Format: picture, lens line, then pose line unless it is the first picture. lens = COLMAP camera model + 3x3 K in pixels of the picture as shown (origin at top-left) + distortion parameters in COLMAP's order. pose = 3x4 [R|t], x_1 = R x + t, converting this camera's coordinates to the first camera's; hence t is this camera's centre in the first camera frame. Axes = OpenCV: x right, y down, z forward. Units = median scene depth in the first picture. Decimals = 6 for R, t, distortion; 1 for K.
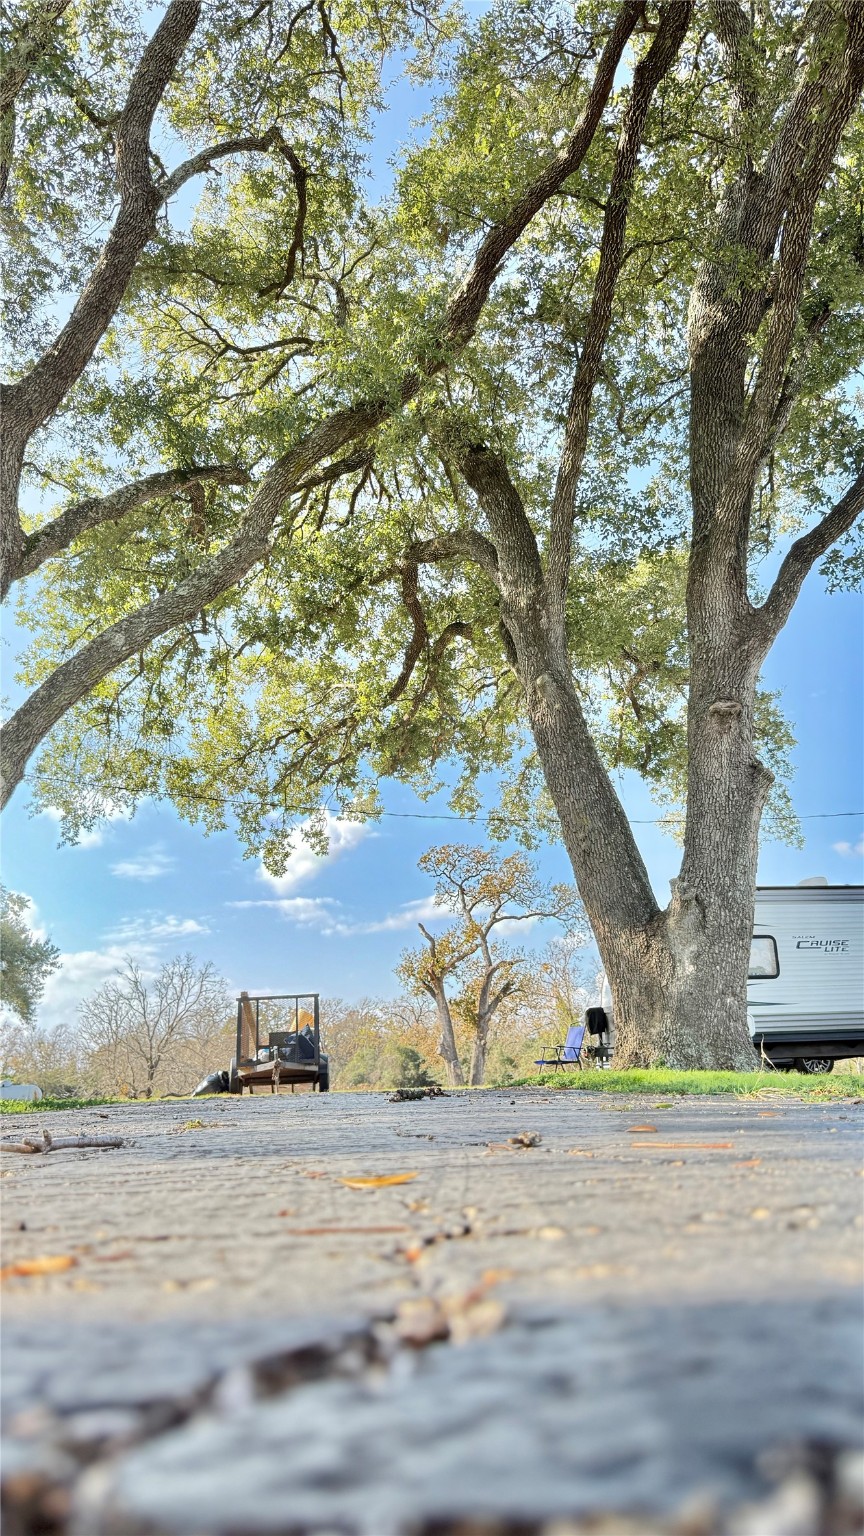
lens RADIAL K [[1069.1, 0, 428.7], [0, 1069.1, 764.8], [0, 0, 1]] dist [0.083293, -0.000065]
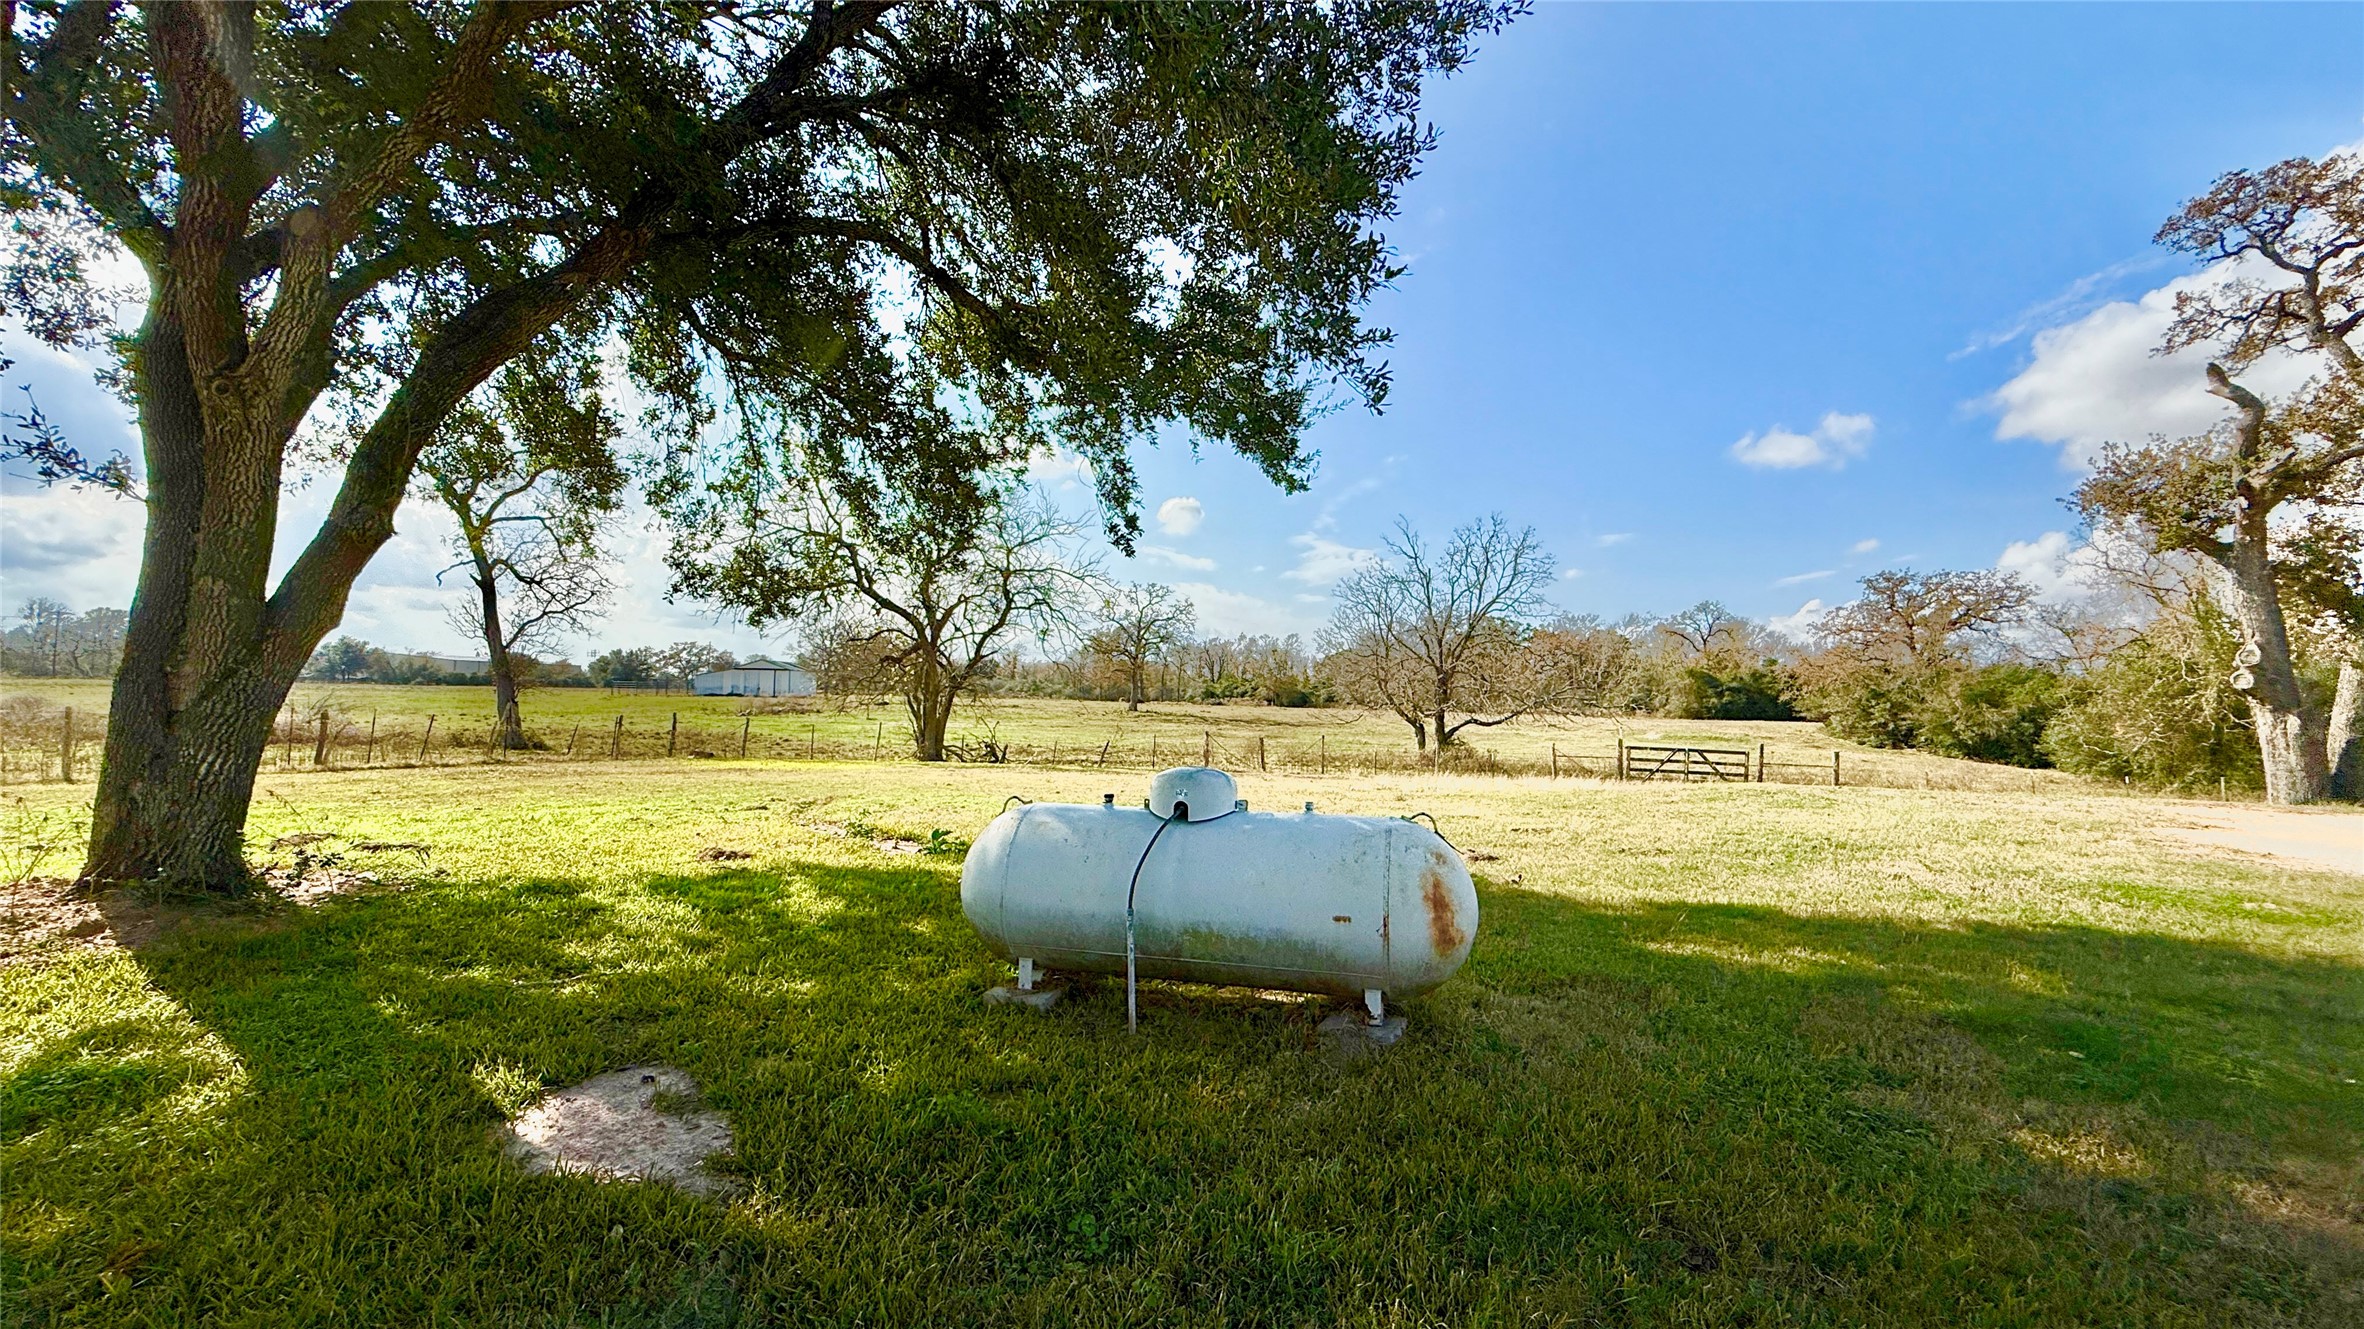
lens RADIAL K [[945.8, 0, 1176.5], [0, 945.8, 670.4], [0, 0, 1]] dist [0.001174, 0.000037]
pose [[0.908620, 0.036369, -0.416038, -0.459596], [0.073386, 0.966795, 0.244788, 0.326792], [0.411127, -0.252950, 0.875780, 1.186347]]
